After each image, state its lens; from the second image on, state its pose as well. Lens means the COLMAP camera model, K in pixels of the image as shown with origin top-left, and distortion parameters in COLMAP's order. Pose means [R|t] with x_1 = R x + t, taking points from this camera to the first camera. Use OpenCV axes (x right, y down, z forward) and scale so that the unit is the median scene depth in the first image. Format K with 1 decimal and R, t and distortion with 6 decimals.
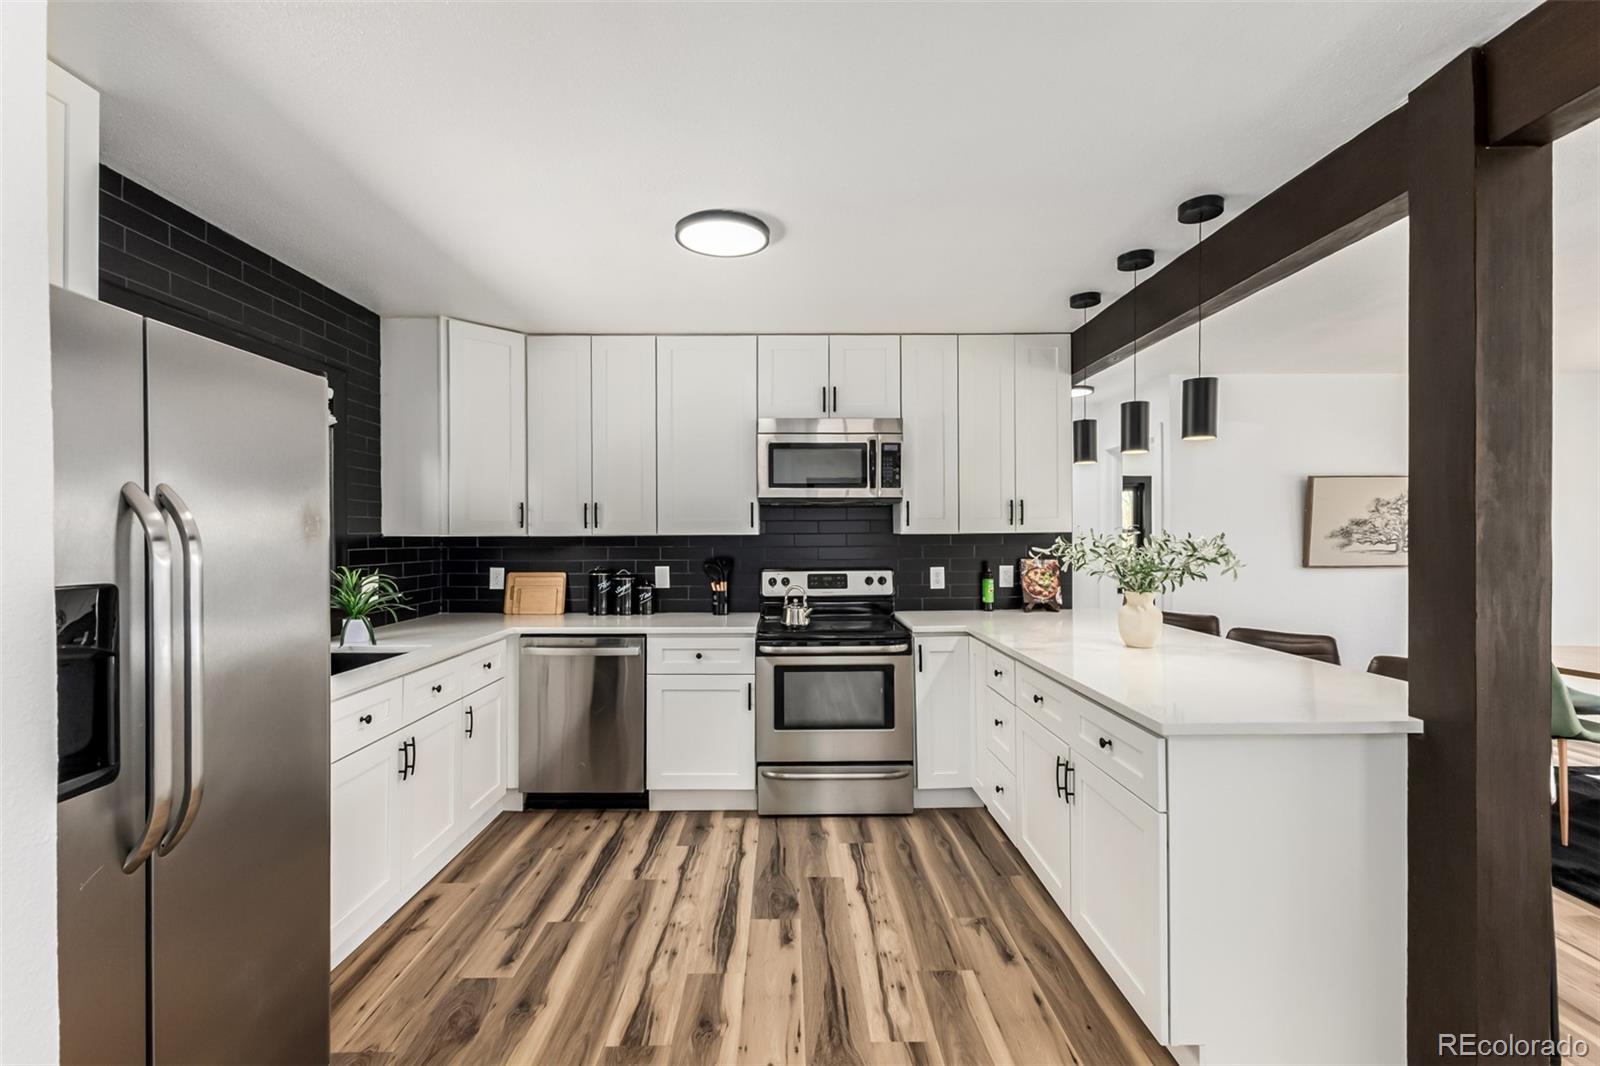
lens RADIAL K [[703.5, 0, 795.2], [0, 703.5, 542.9], [0, 0, 1]] dist [0.010274, -0.003270]
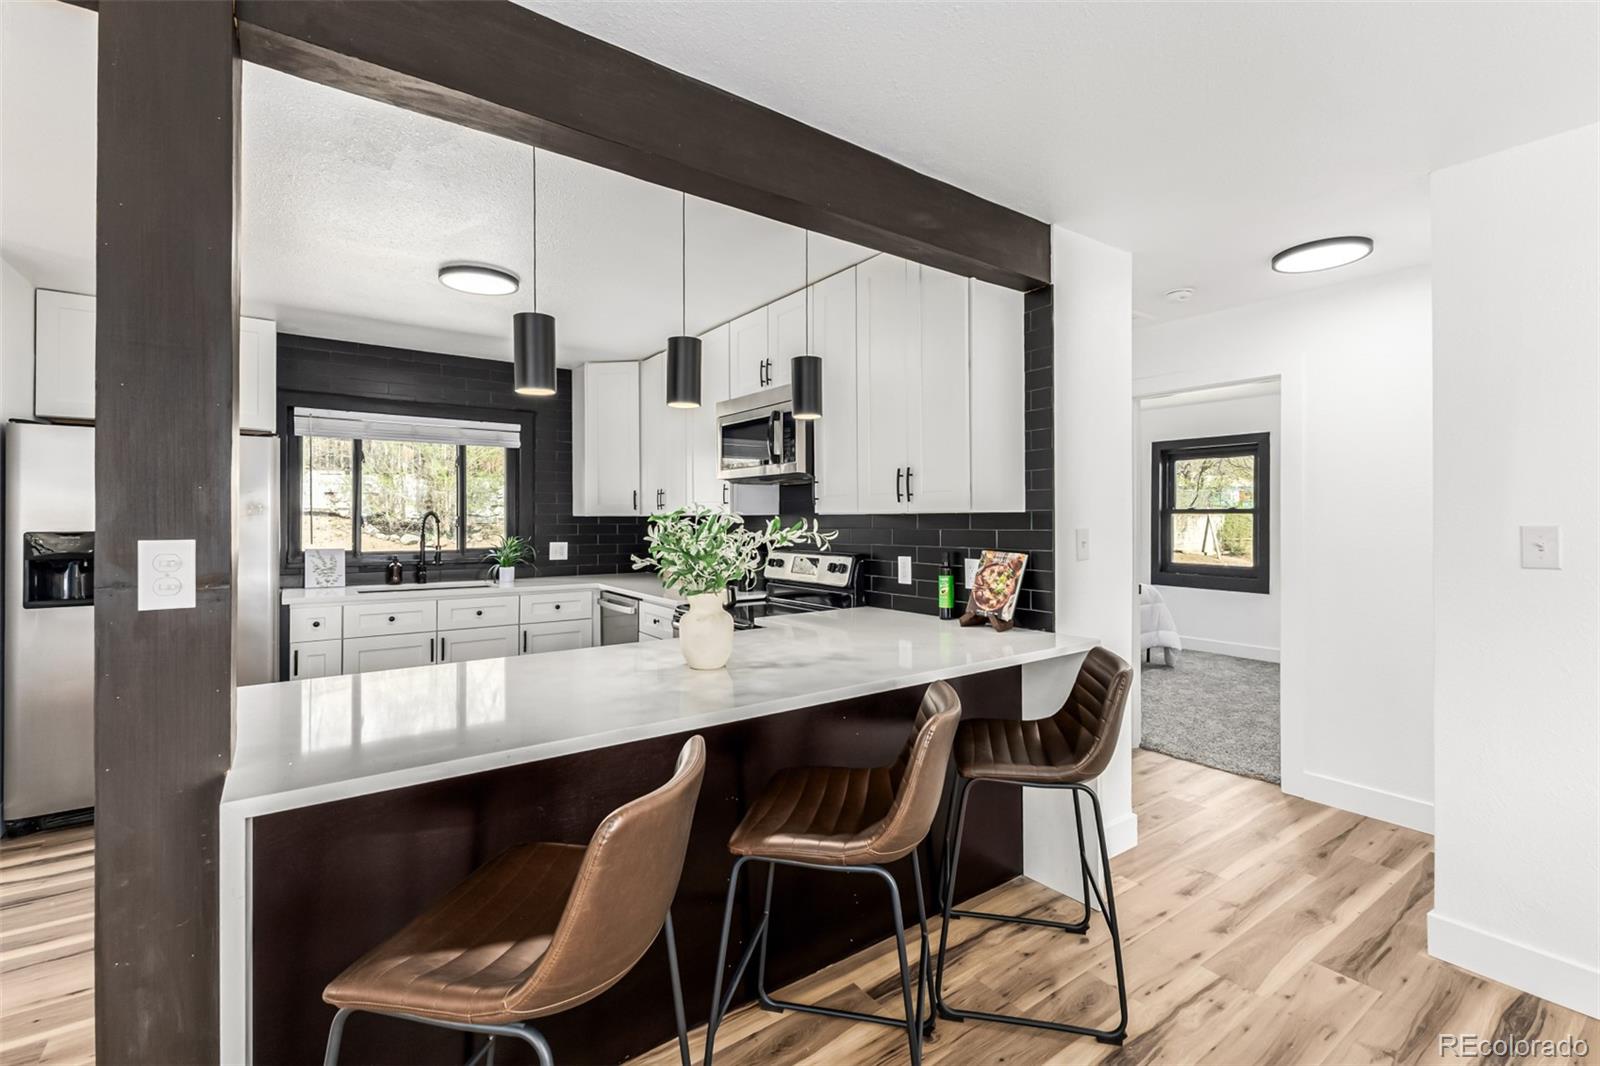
lens RADIAL K [[703.5, 0, 803.1], [0, 703.5, 527.5], [0, 0, 1]] dist [0.010274, -0.003270]
pose [[0.576534, 0.015096, -0.816934, 0.874666], [-0.011722, 0.999879, 0.010205, -0.005345], [0.816989, 0.003692, 0.576641, 0.501650]]
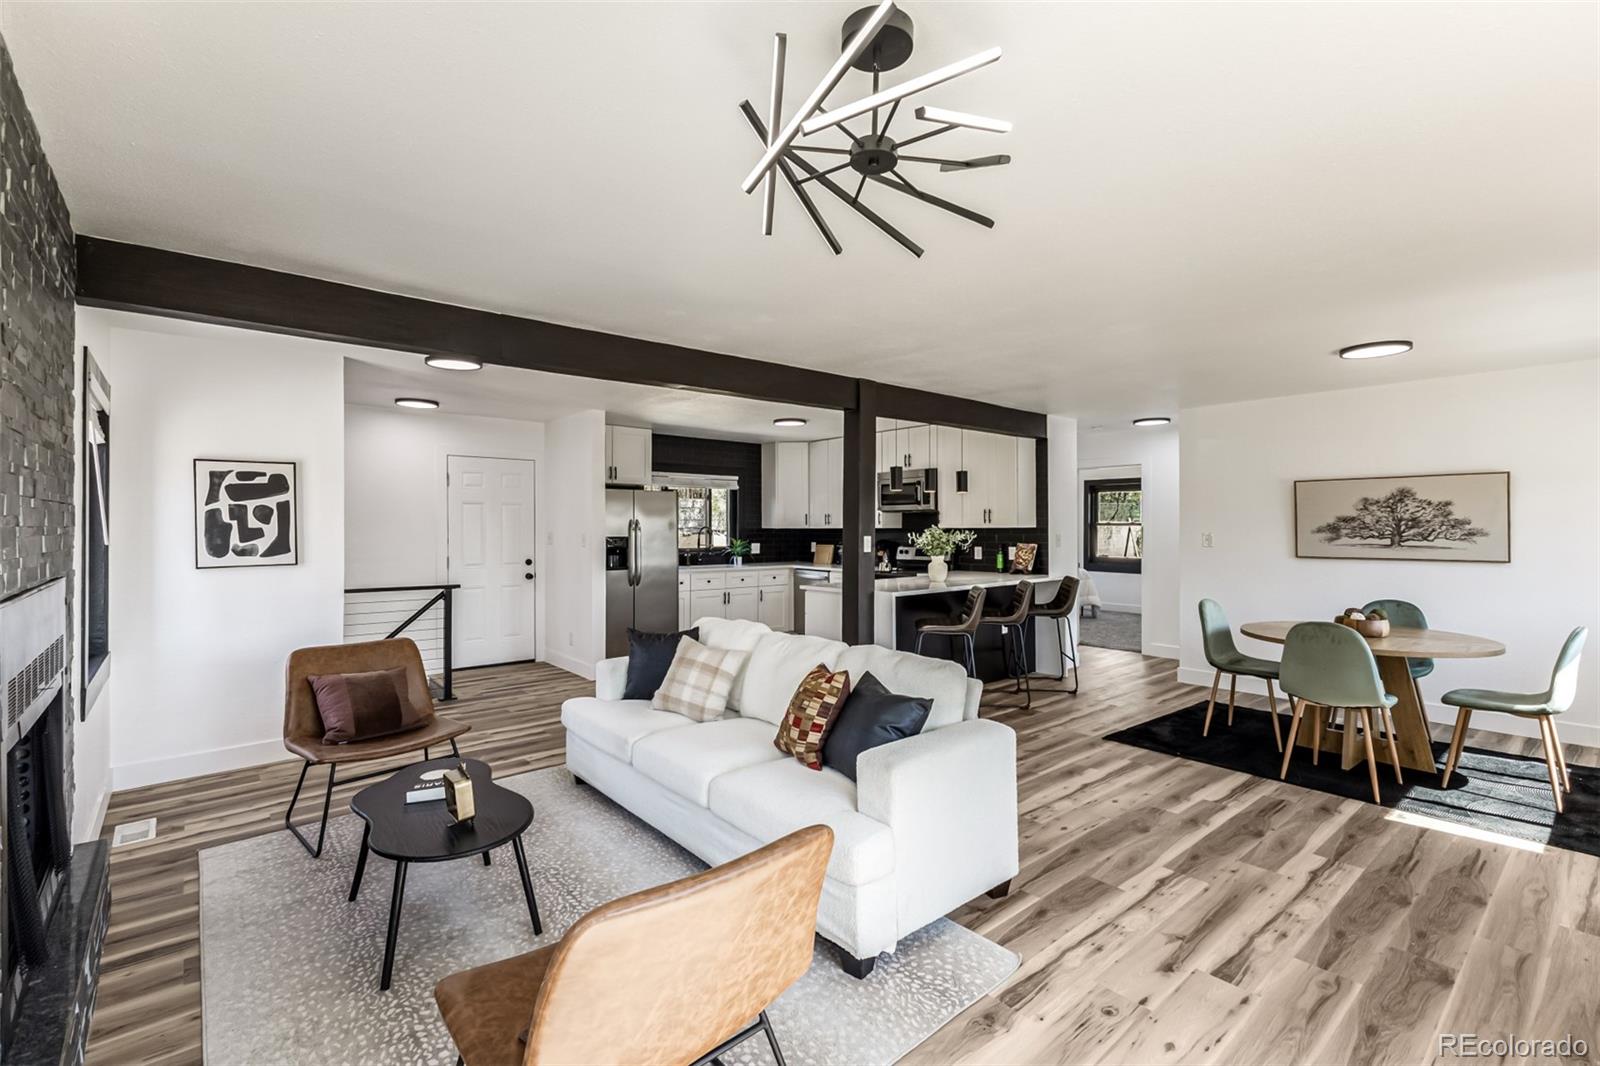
lens RADIAL K [[703.5, 0, 813.4], [0, 703.5, 532.6], [0, 0, 1]] dist [0.010274, -0.003270]
pose [[0.650664, 0.008907, -0.759313, 1.419765], [-0.009838, 0.999946, 0.003300, -0.003697], [0.759302, 0.005323, 0.650717, -0.514123]]
